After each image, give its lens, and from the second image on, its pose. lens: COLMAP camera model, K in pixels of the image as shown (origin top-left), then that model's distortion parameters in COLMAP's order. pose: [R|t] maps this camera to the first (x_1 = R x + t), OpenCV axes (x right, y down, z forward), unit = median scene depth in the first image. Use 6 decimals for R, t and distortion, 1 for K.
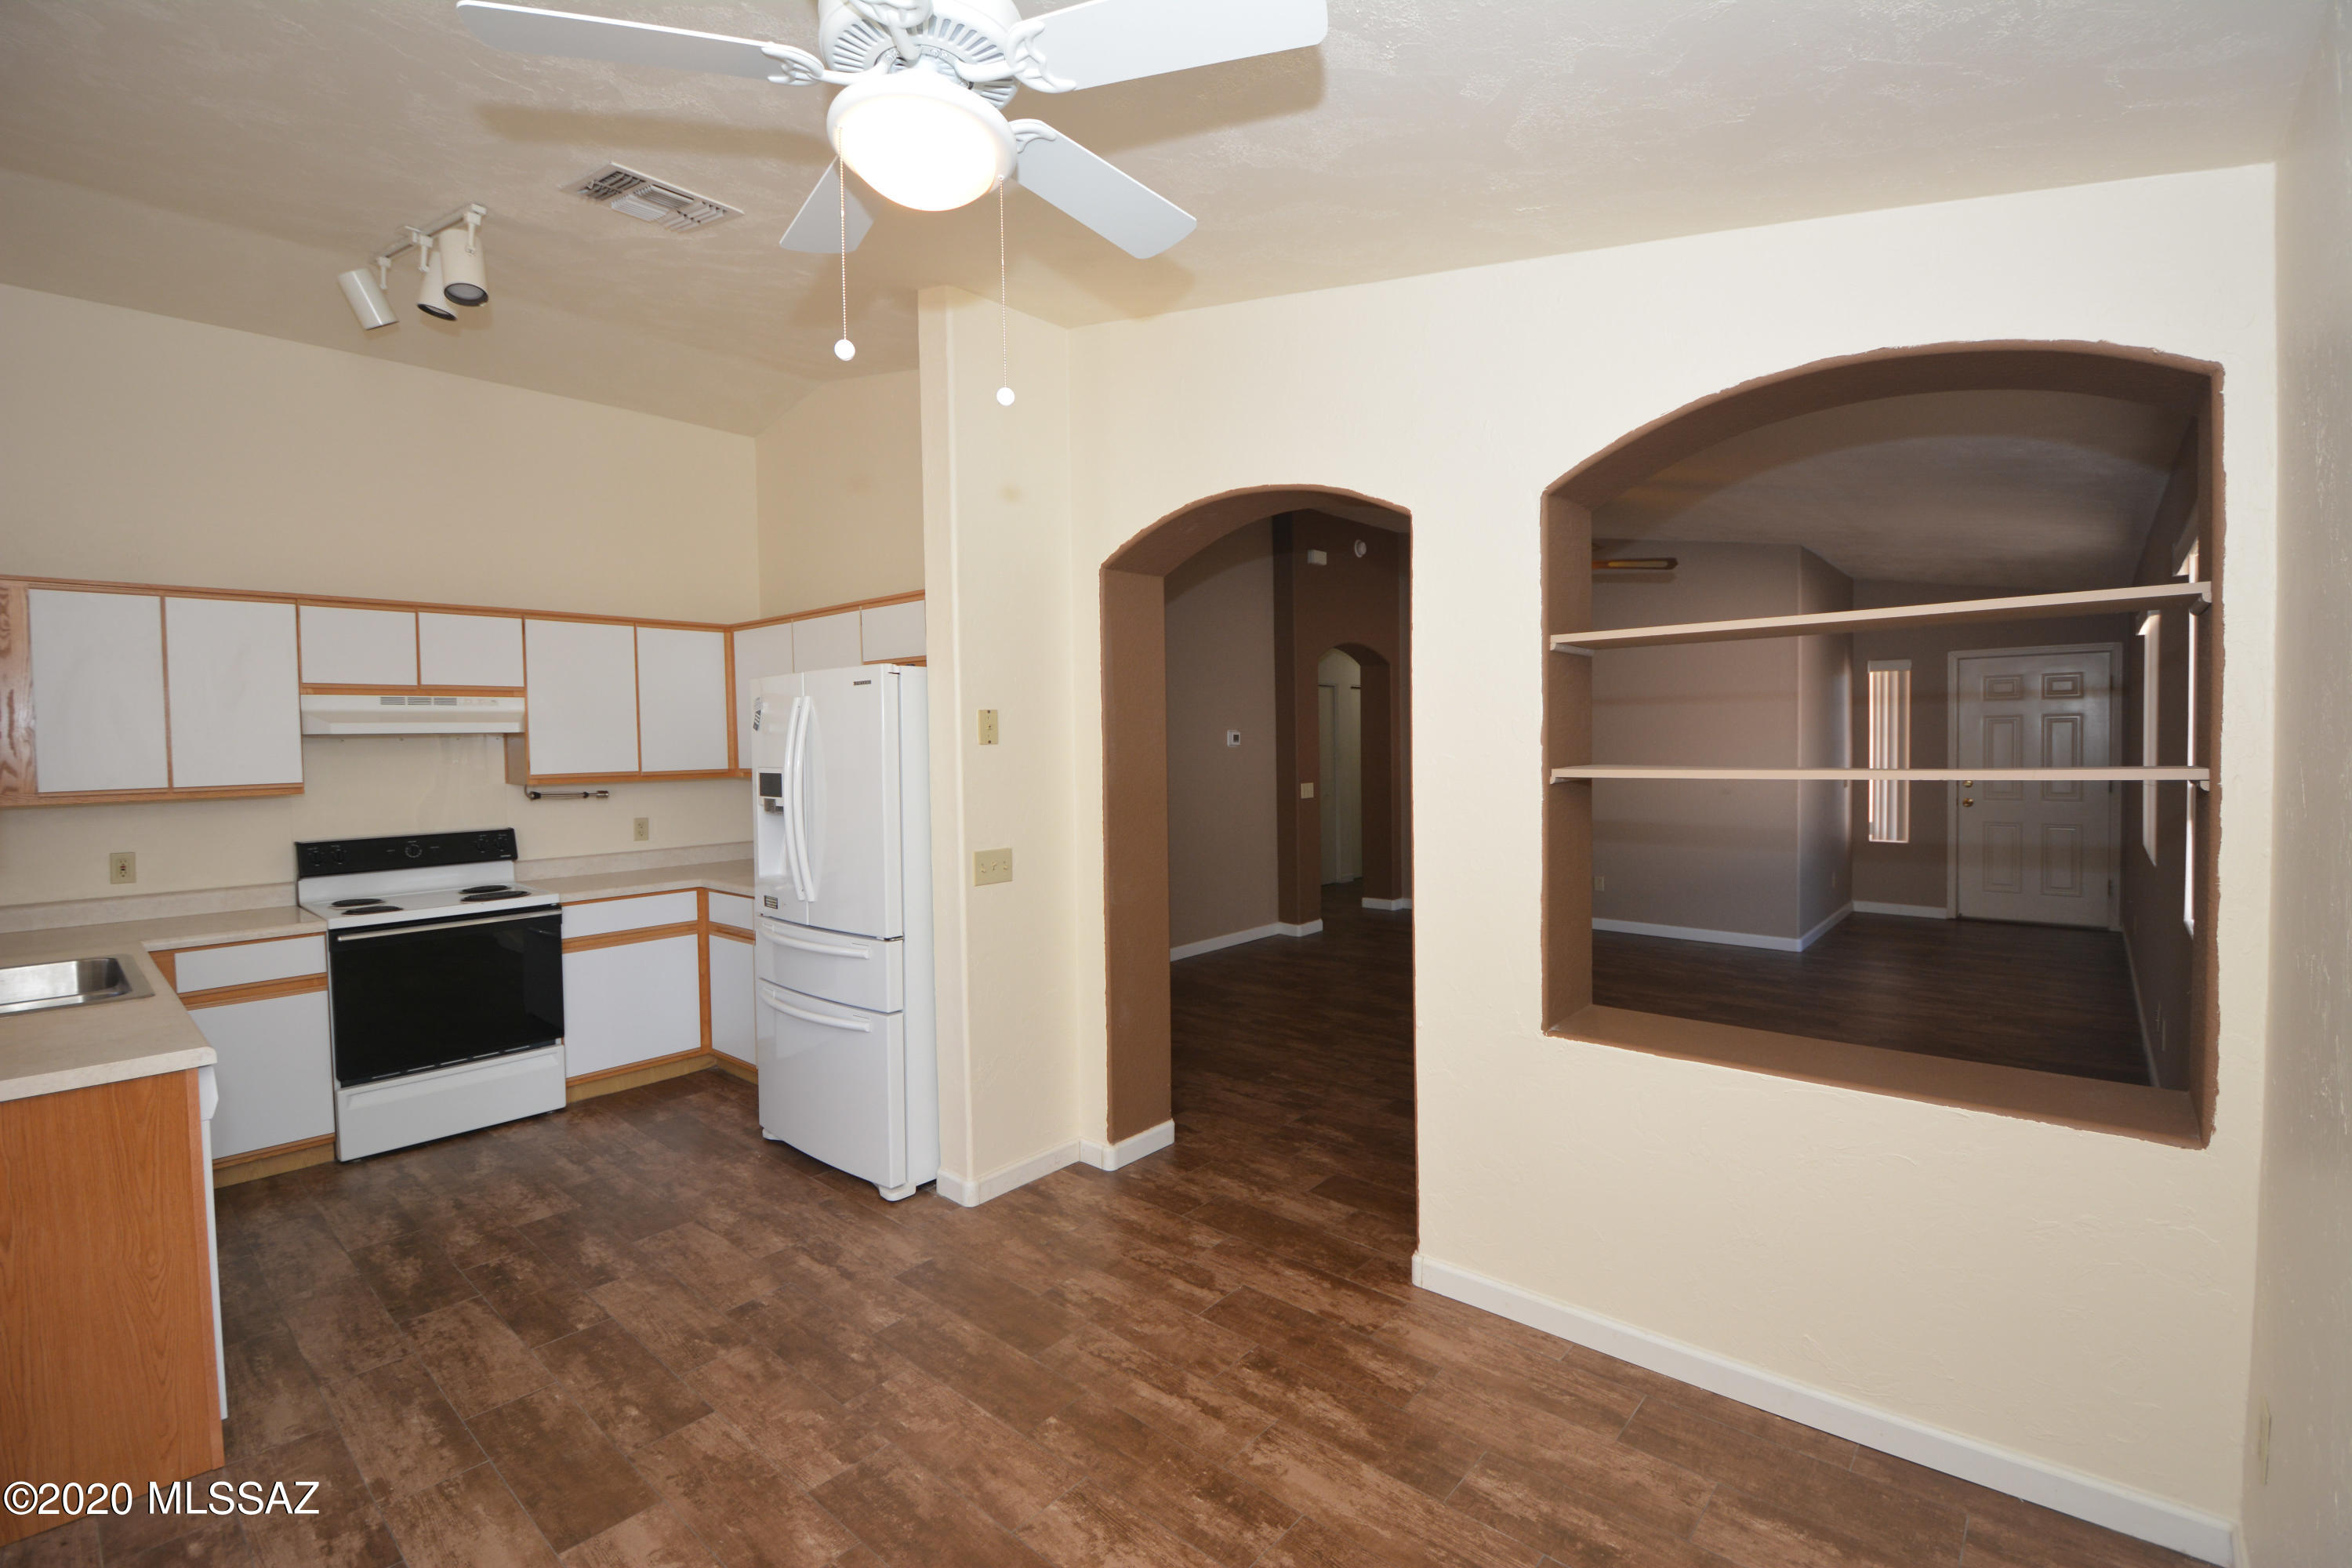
lens RADIAL K [[1042.3, 0, 1189.9], [0, 1042.3, 790.3], [0, 0, 1]] dist [-0.003598, -0.010155]
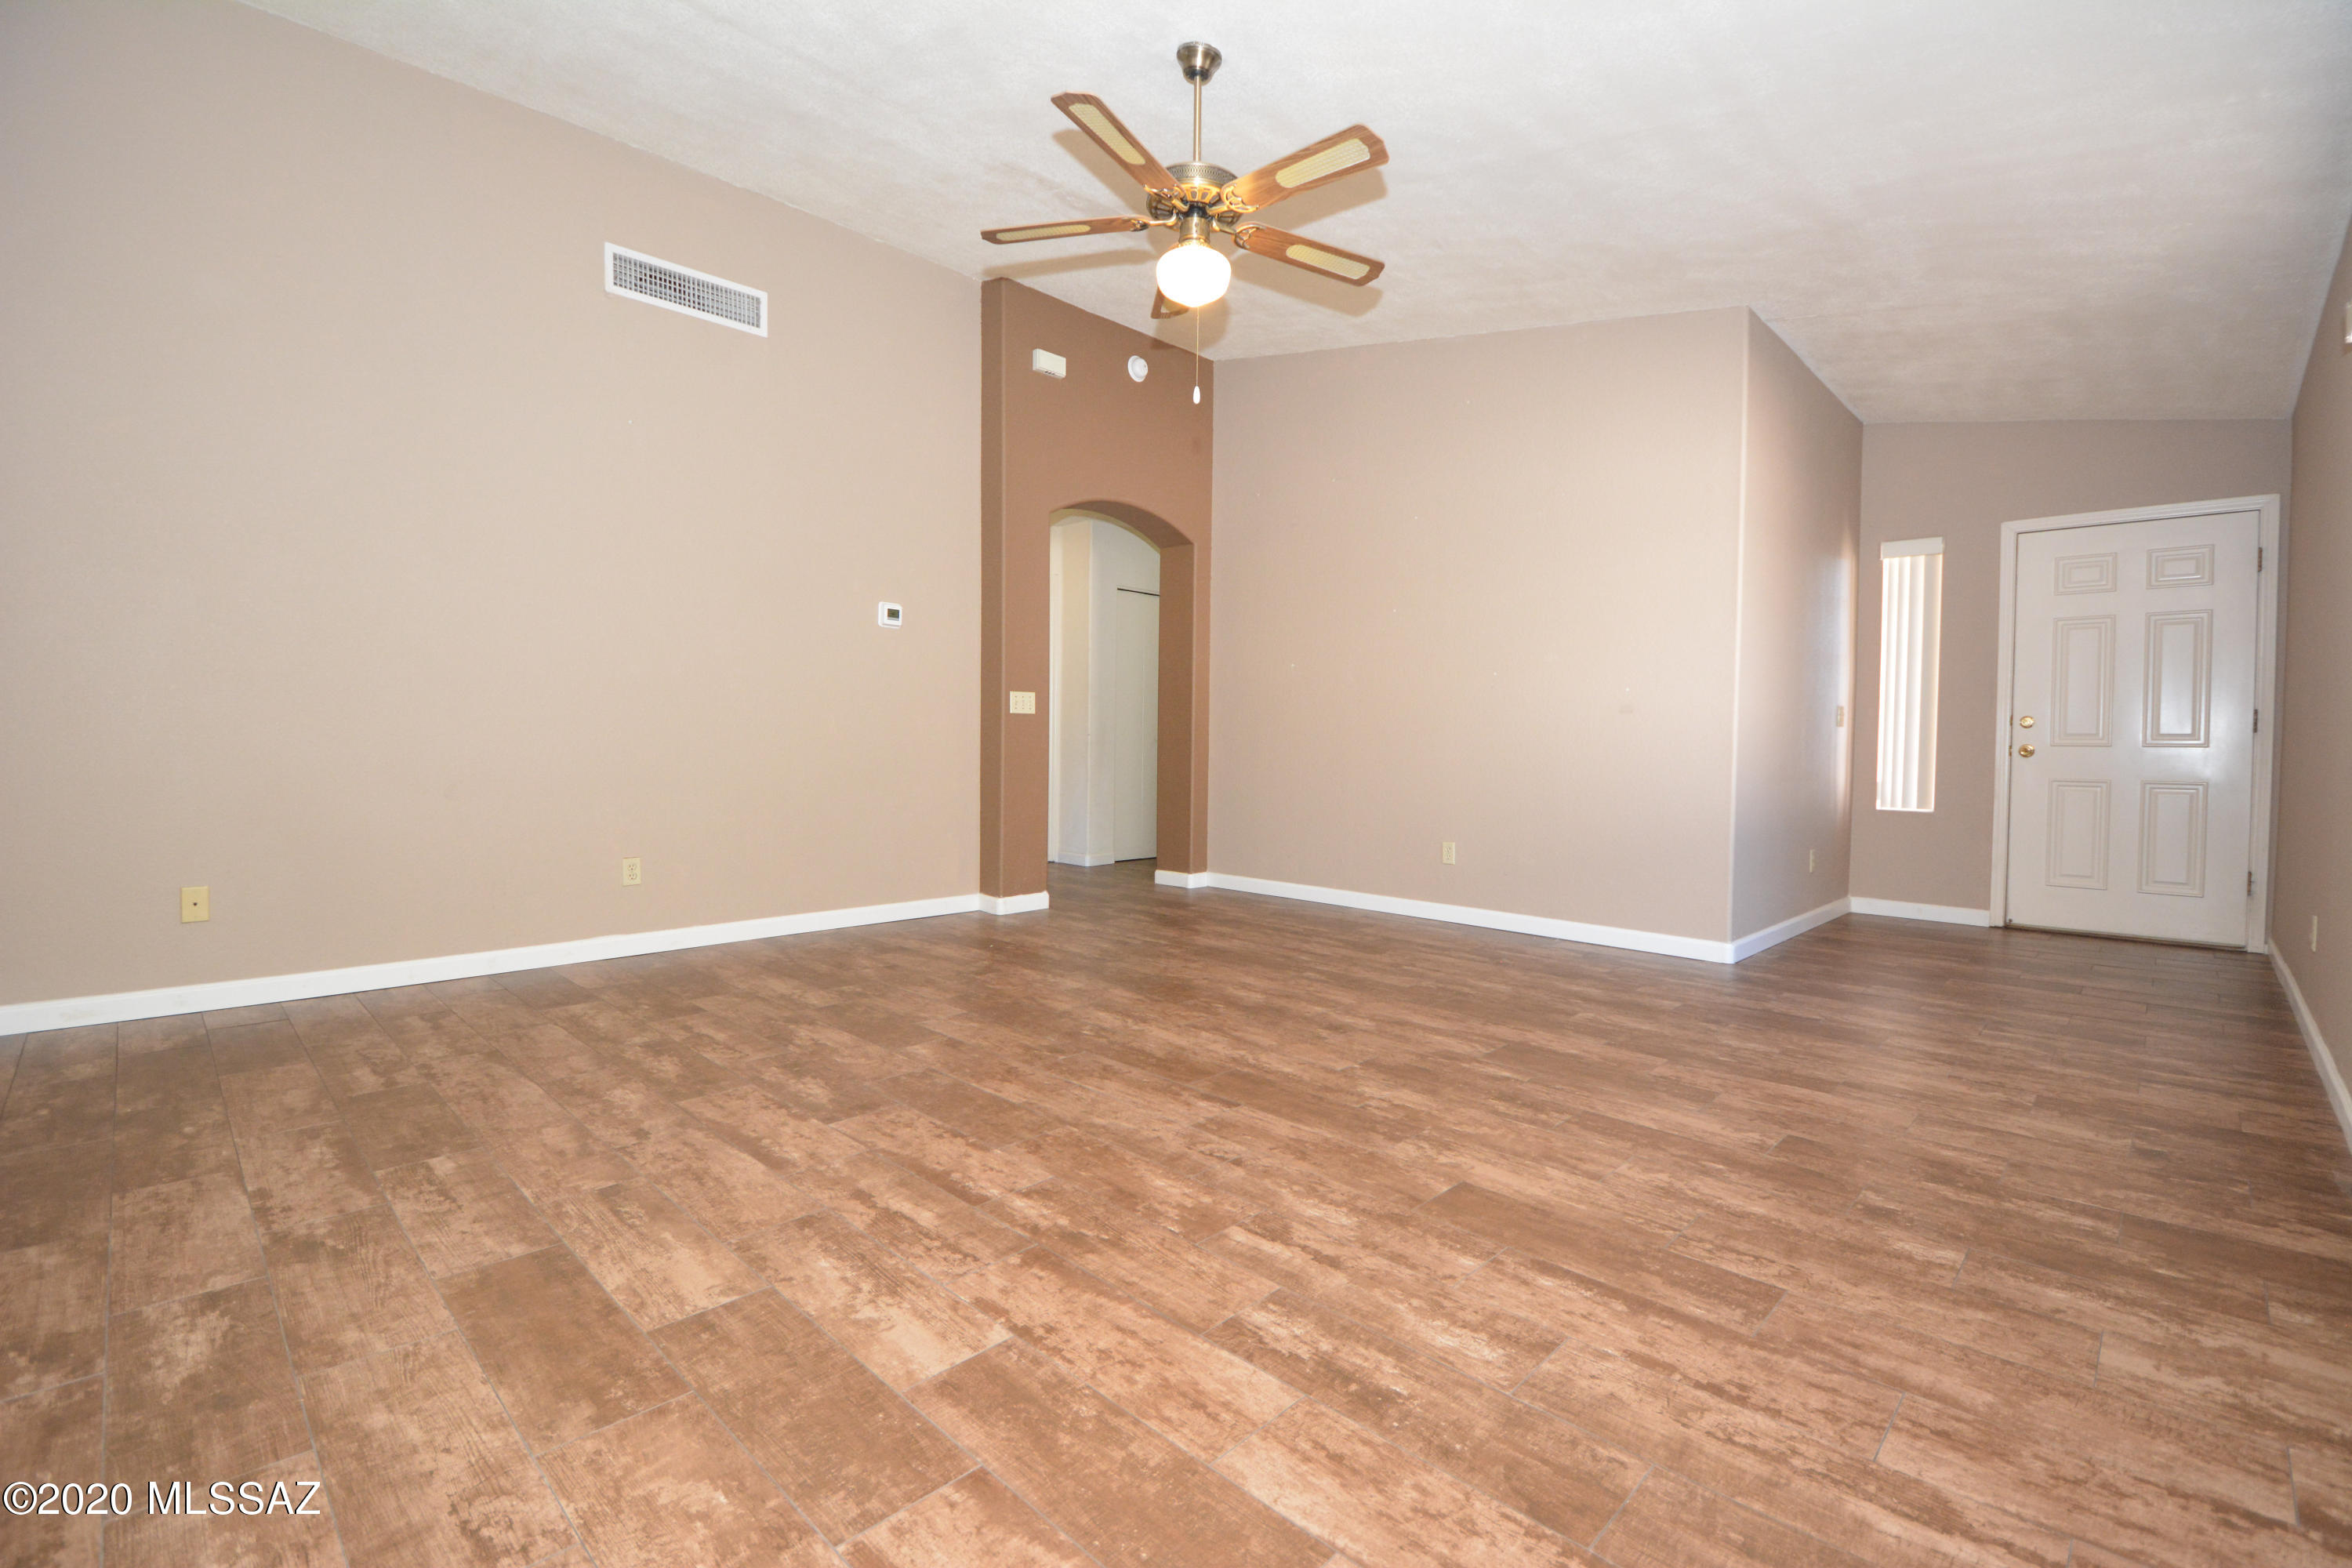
lens RADIAL K [[1042.3, 0, 1190.1], [0, 1042.3, 786.3], [0, 0, 1]] dist [-0.003598, -0.010155]
pose [[0.998019, 0.030894, -0.054801, 0.262424], [-0.031184, 0.999504, -0.004453, 0.054975], [0.054637, 0.006153, 0.998487, 0.321036]]
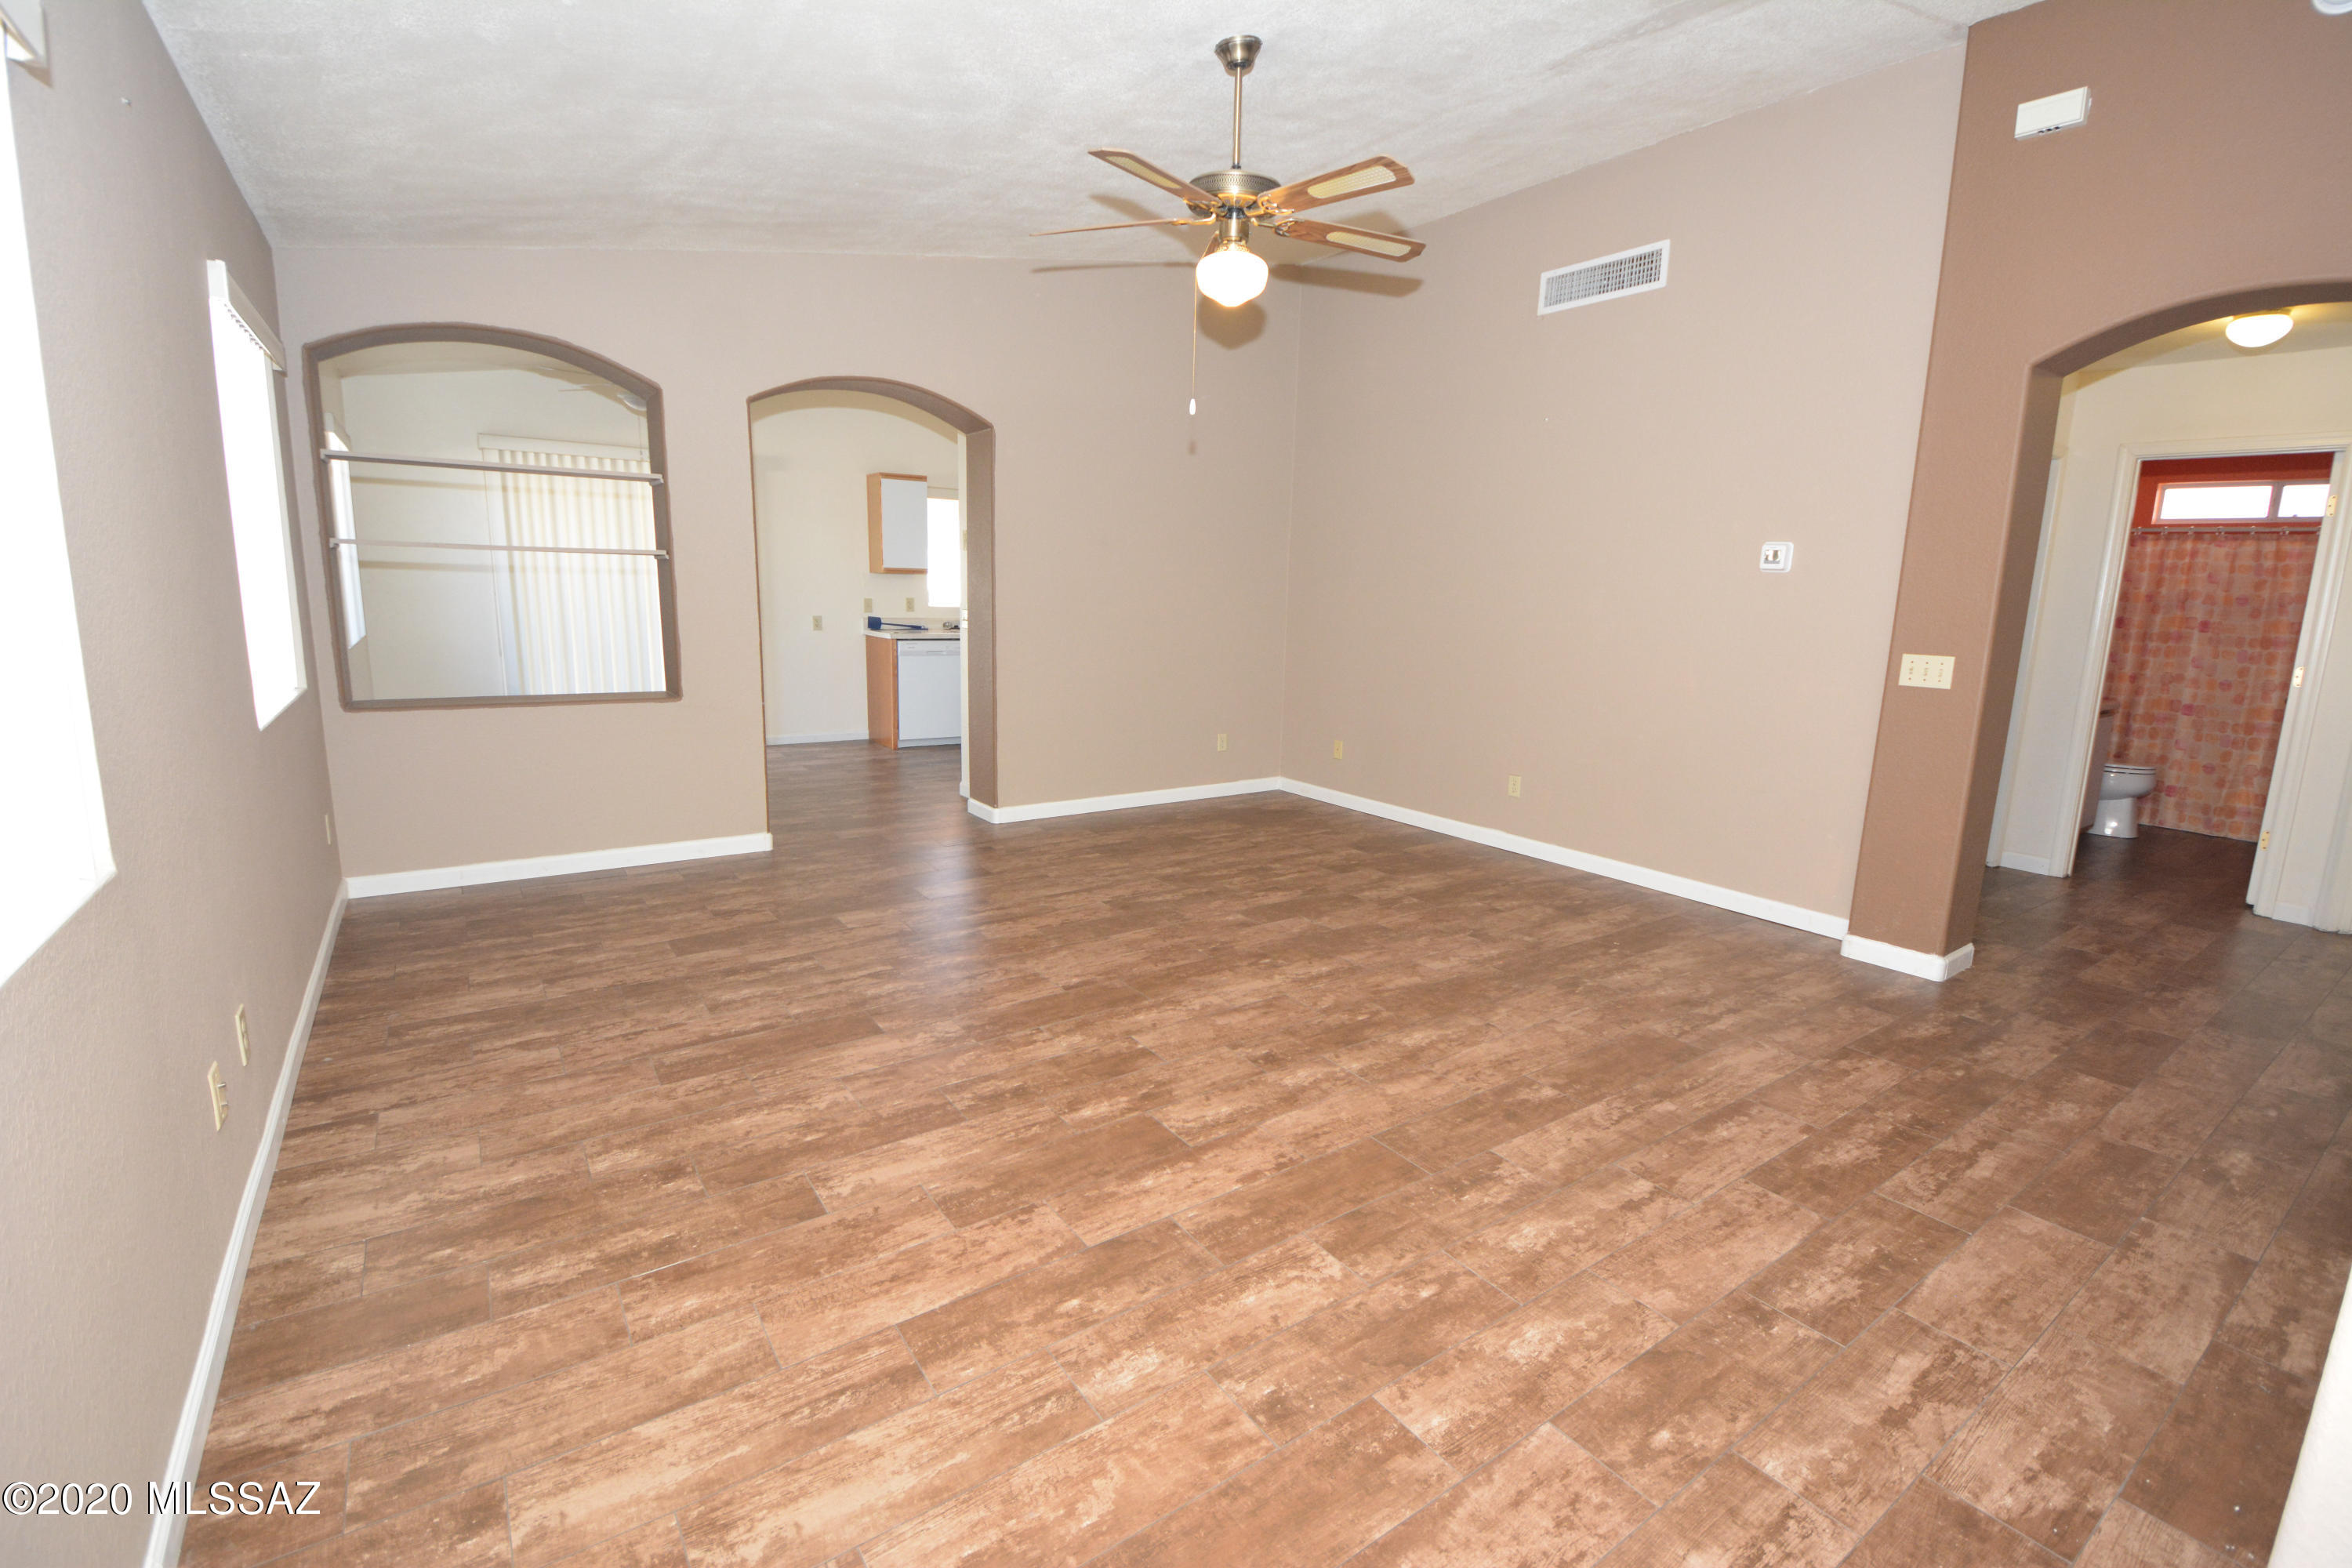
lens RADIAL K [[1042.3, 0, 1163.4], [0, 1042.3, 783.1], [0, 0, 1]] dist [-0.003598, -0.010155]
pose [[-0.260051, 0.191288, -0.946458, 0.644396], [-0.071413, 0.973687, 0.216413, -0.026459], [0.962950, 0.123868, -0.239548, 0.780171]]
